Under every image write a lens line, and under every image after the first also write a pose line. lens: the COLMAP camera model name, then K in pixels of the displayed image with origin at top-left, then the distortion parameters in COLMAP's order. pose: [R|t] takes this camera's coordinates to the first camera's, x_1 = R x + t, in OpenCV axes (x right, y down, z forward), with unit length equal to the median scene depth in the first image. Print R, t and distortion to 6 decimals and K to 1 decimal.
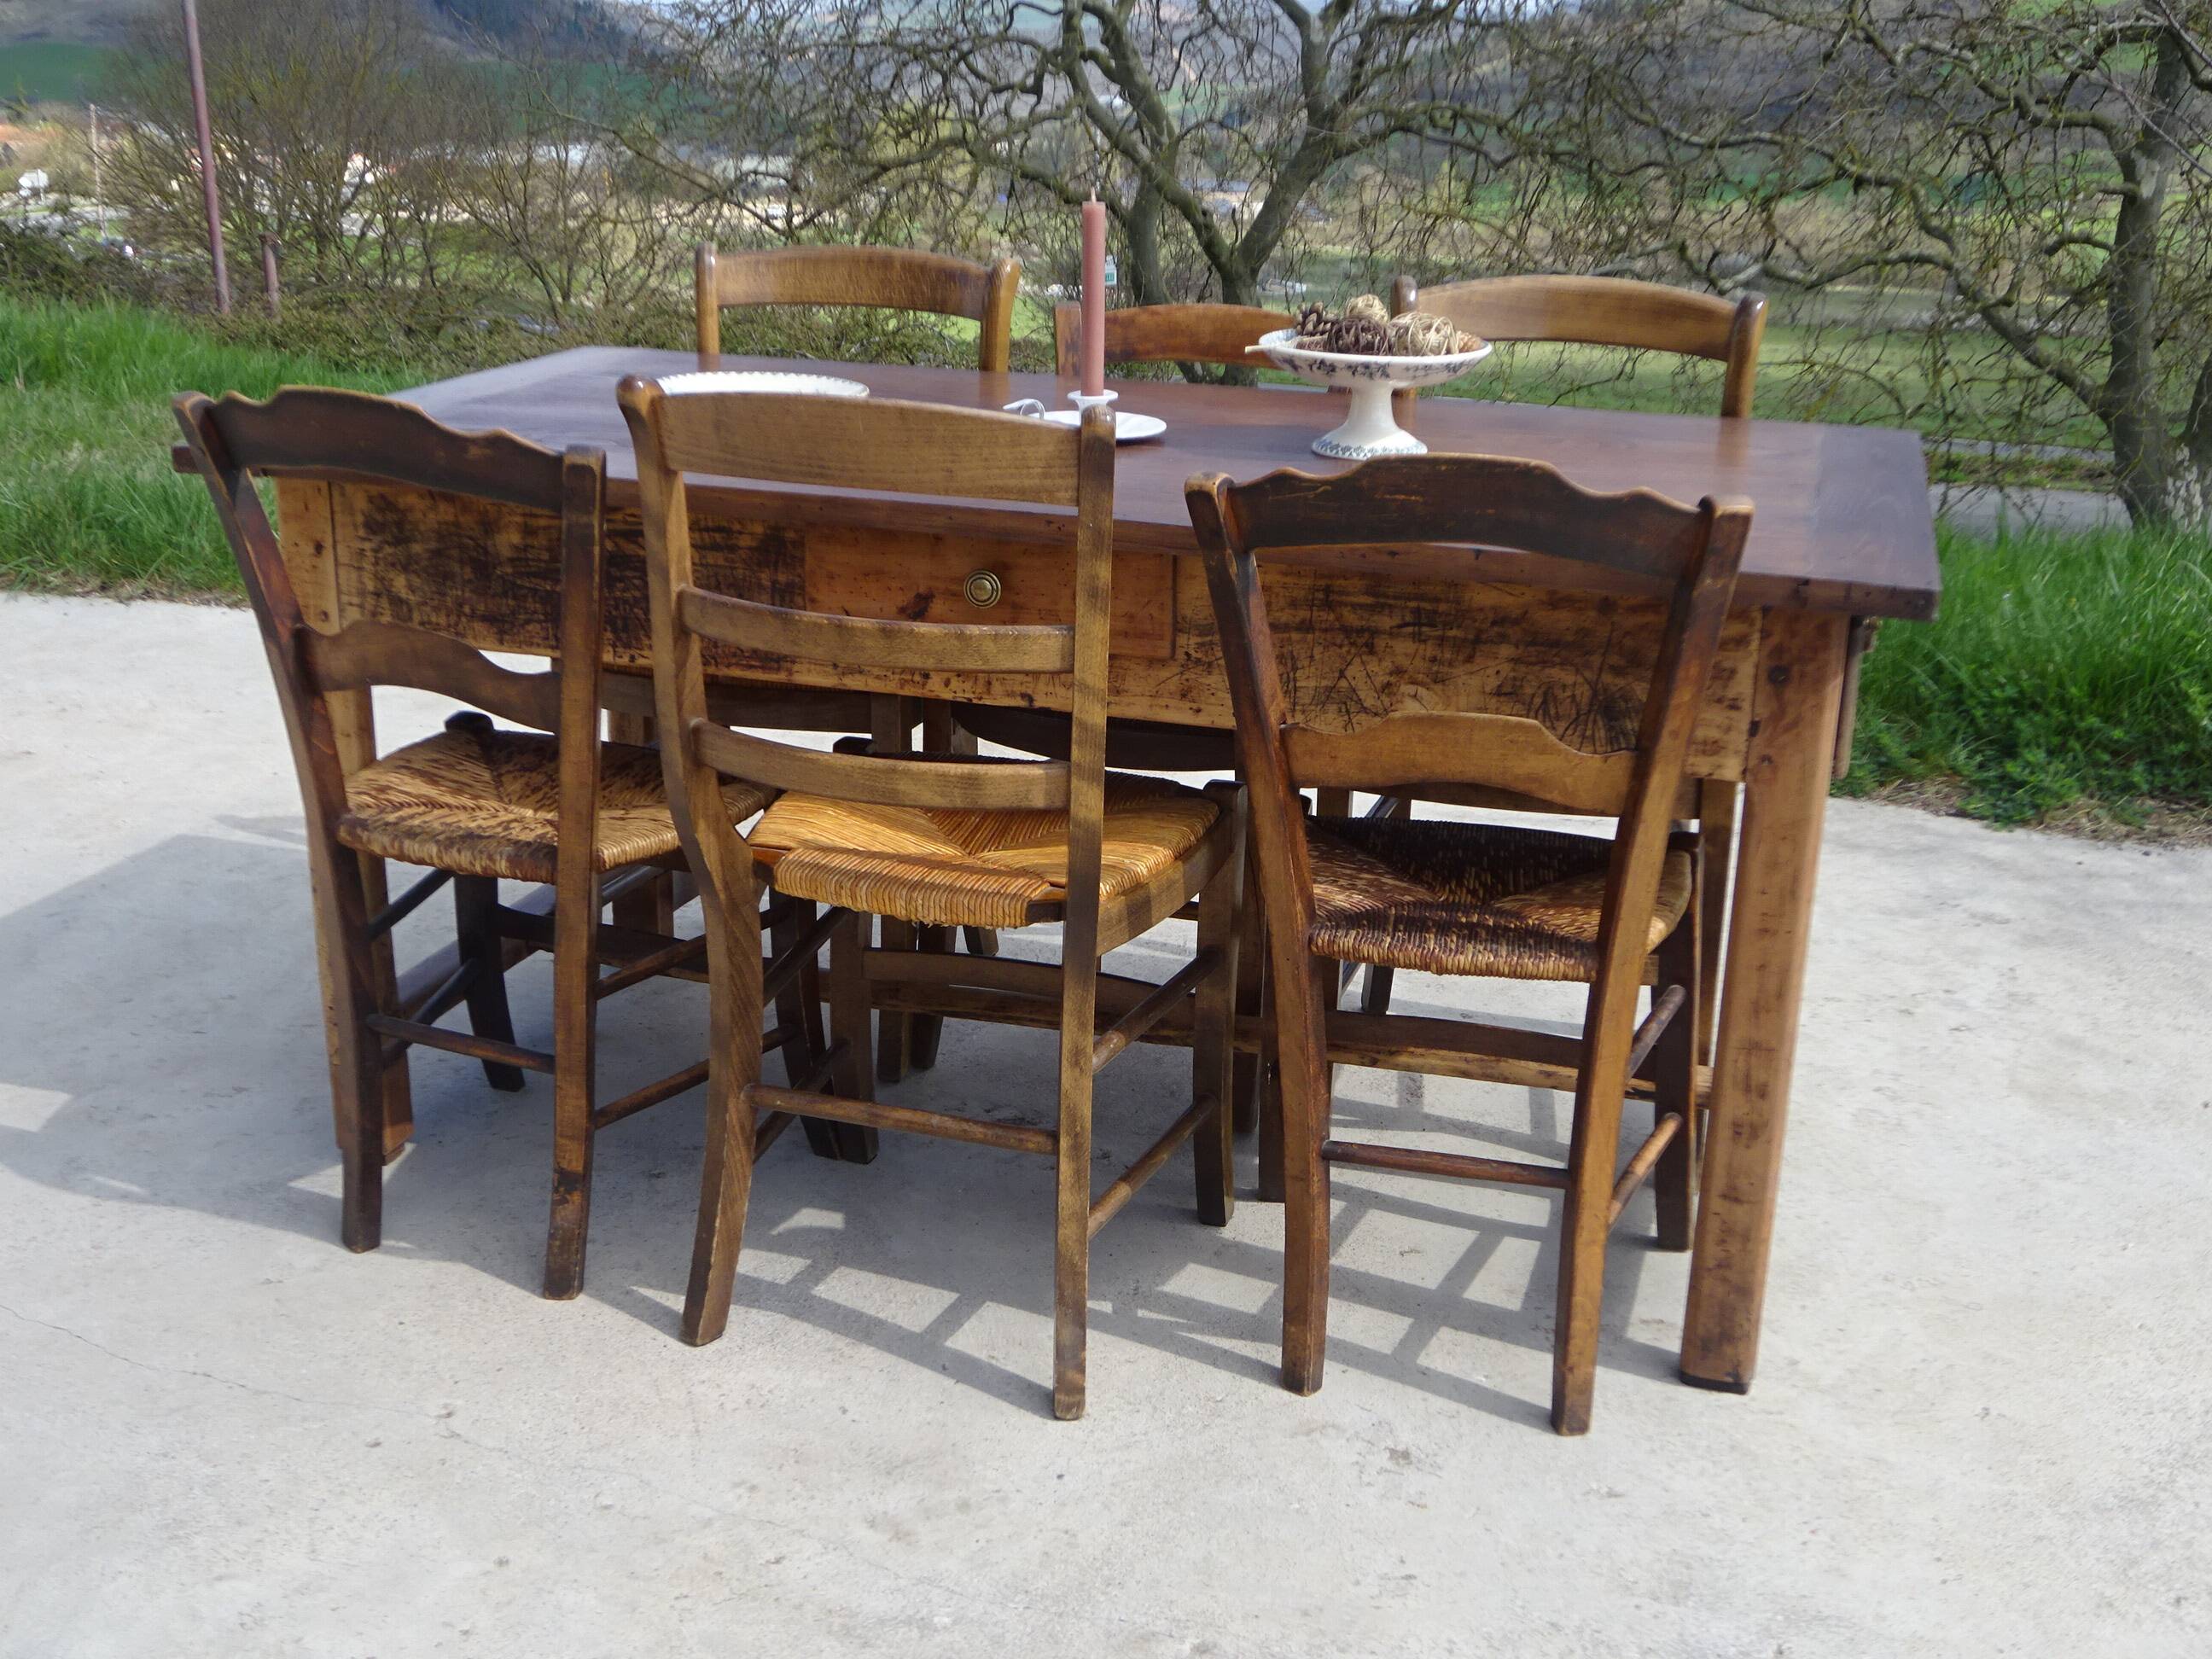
lens RADIAL K [[2426.4, 0, 1115.8], [0, 2426.4, 823.5], [0, 0, 1]] dist [0.042052, 0.000000]
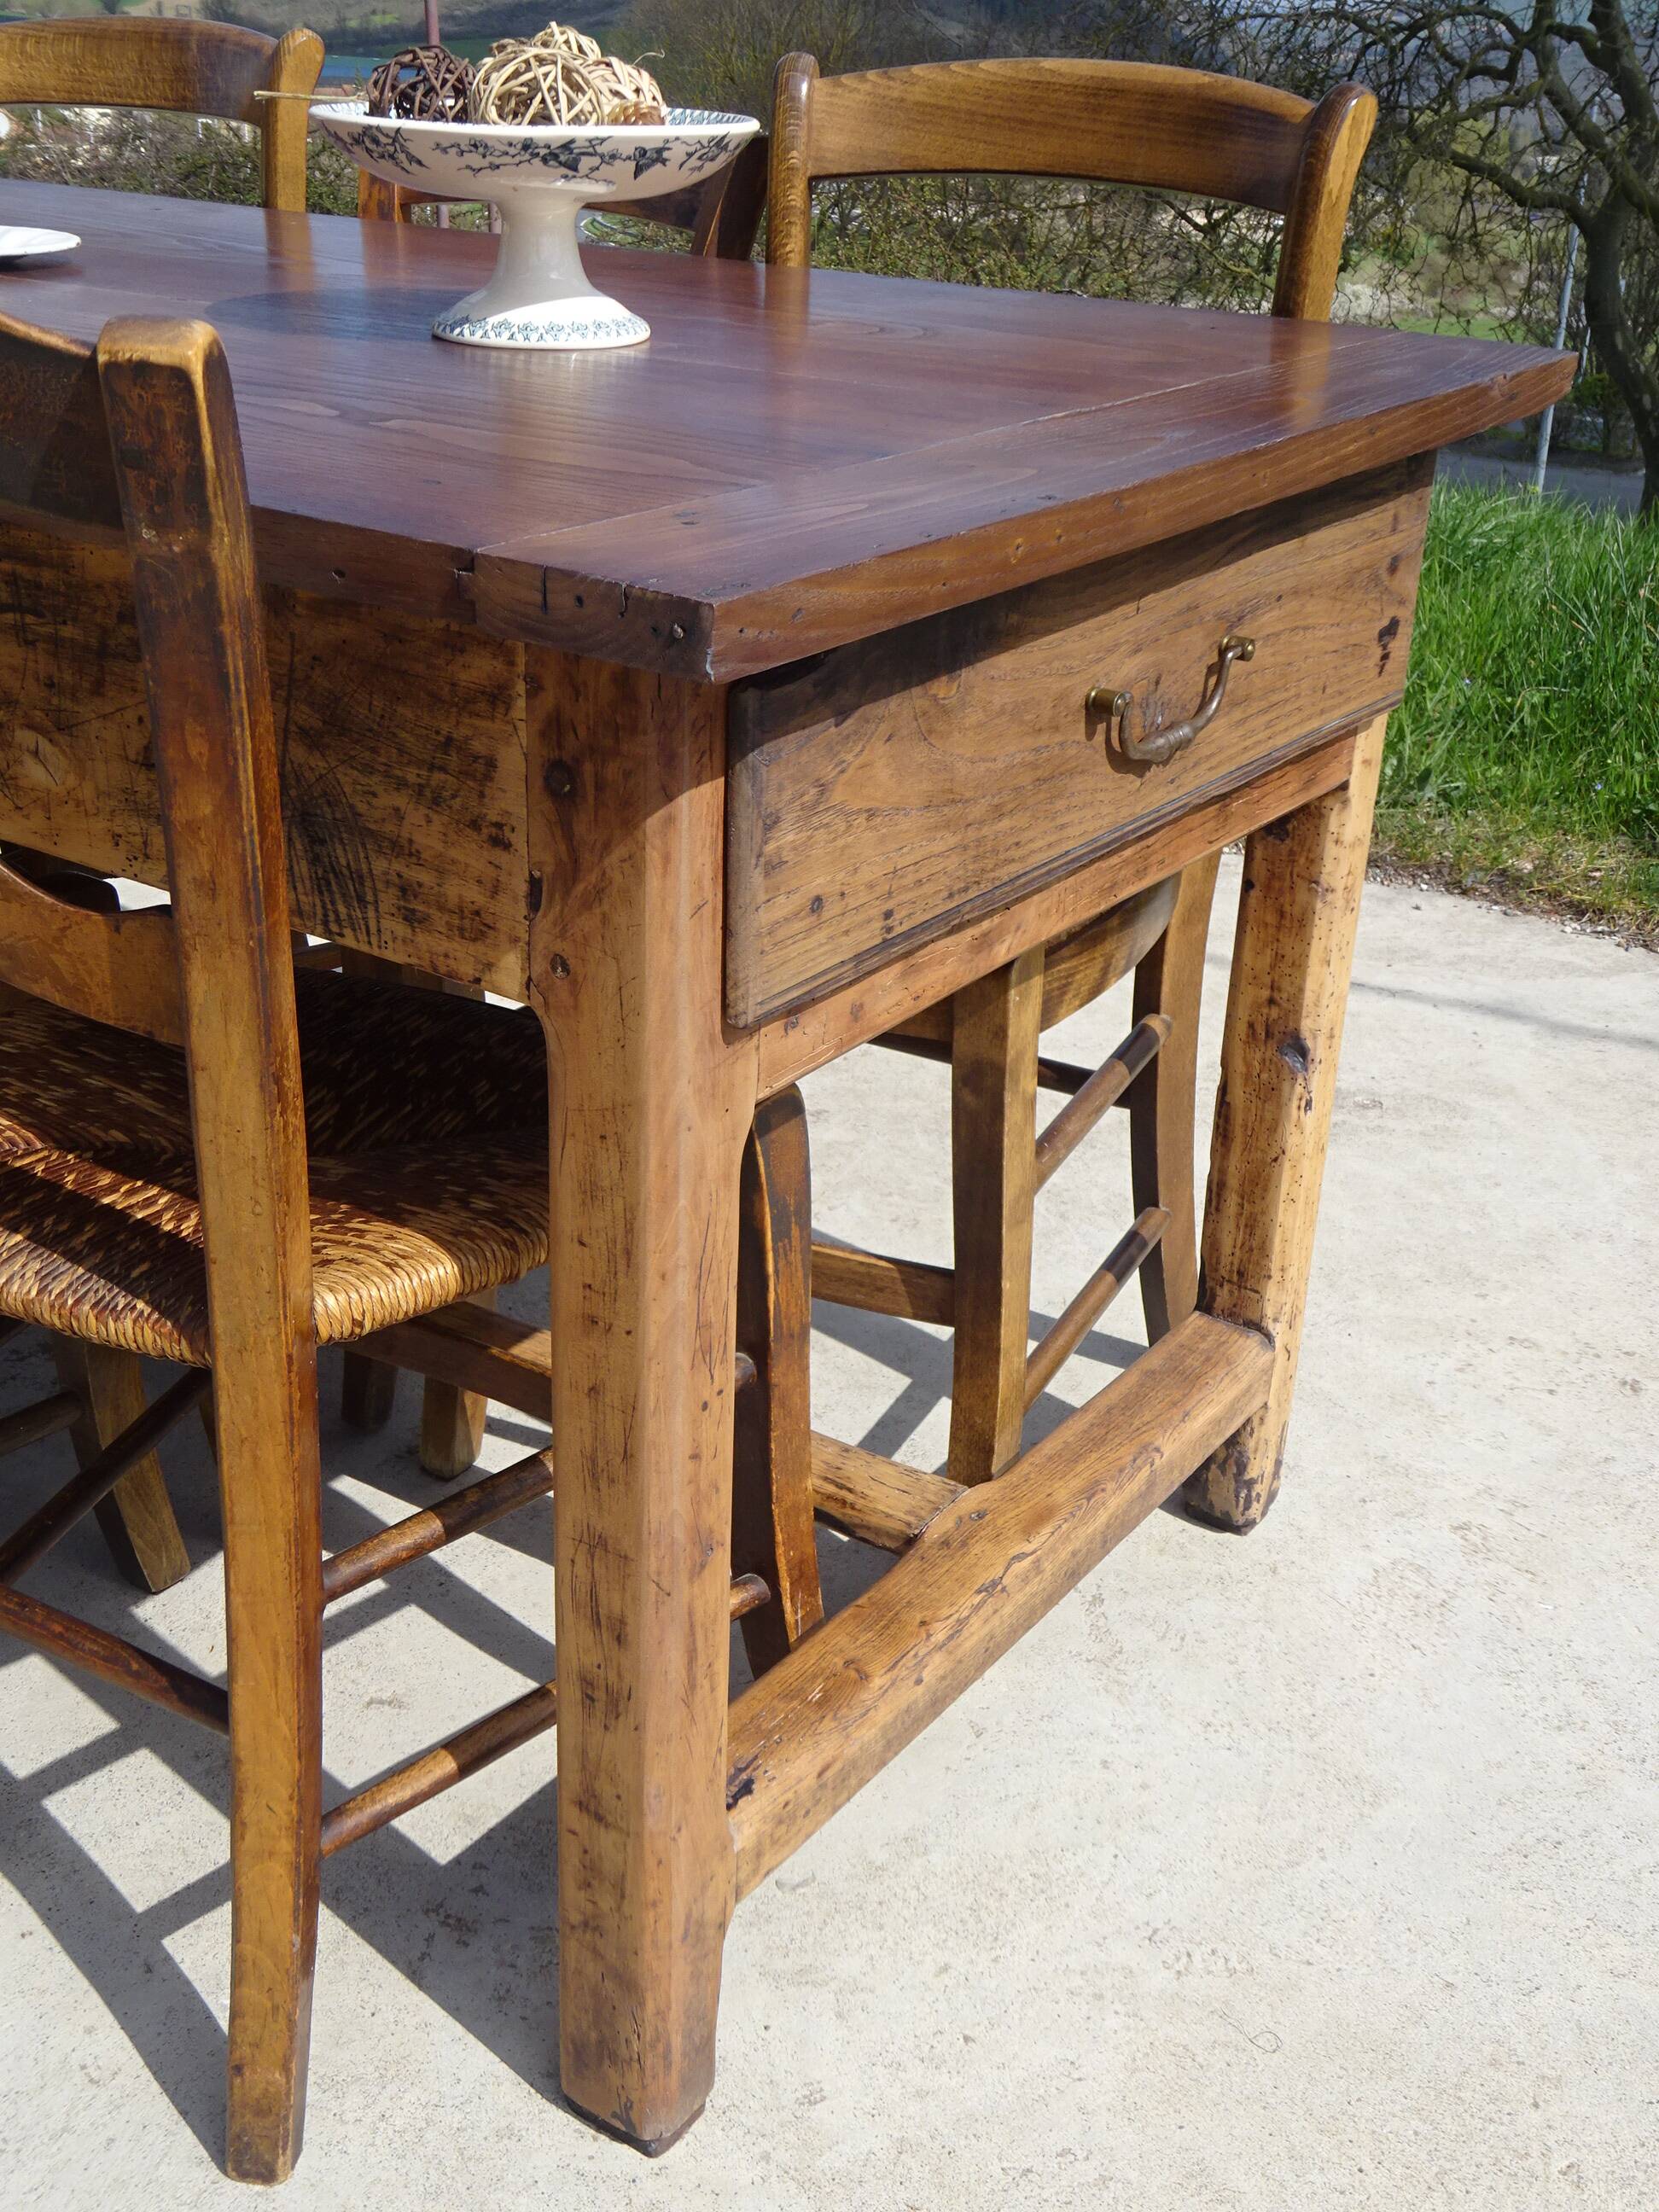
lens RADIAL K [[2426.4, 0, 829.1], [0, 2426.4, 1098.2], [0, 0, 1]] dist [0.042052, 0.000000]
pose [[0.951593, 0.134578, -0.276334, 0.238776], [-0.107048, 0.987872, 0.112472, -0.031202], [0.288119, -0.077446, 0.954458, 0.308997]]
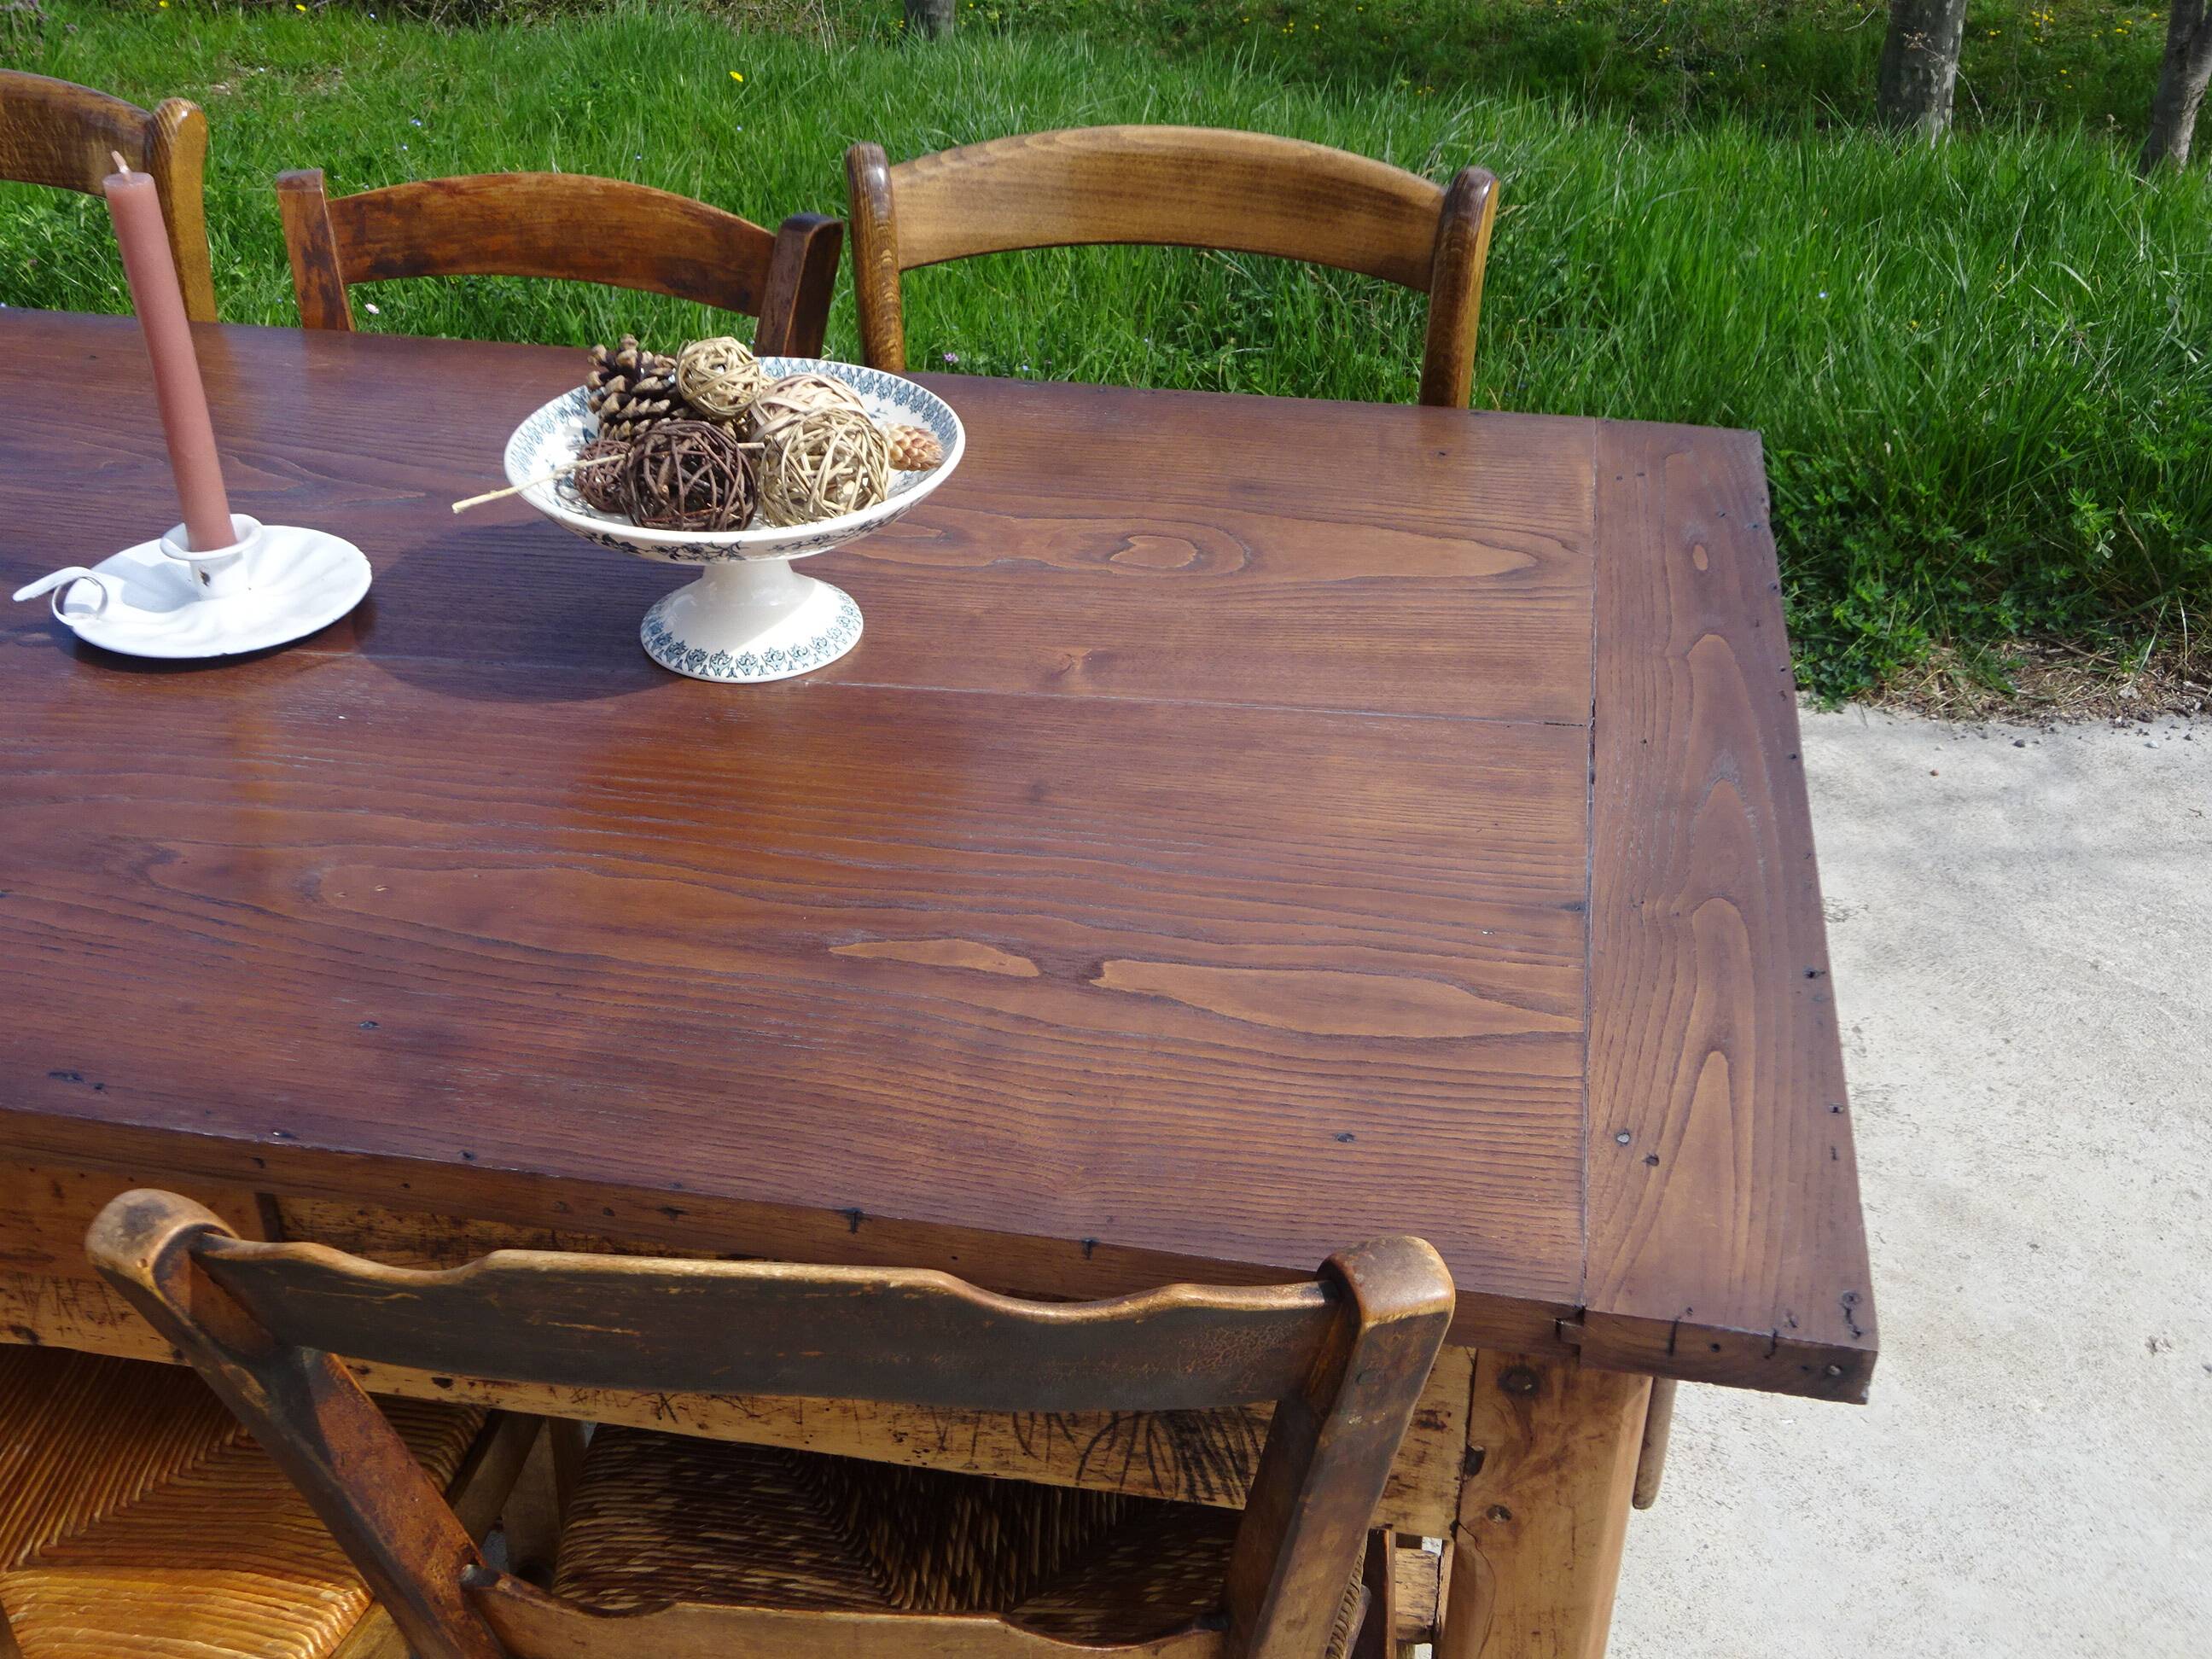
lens RADIAL K [[2426.4, 0, 1111.3], [0, 2426.4, 830.8], [0, 0, 1]] dist [0.042052, 0.000000]
pose [[0.993728, -0.075323, 0.082651, 0.086149], [0.053831, 0.970058, 0.236833, -0.148534], [-0.098015, -0.230898, 0.968029, 0.305331]]
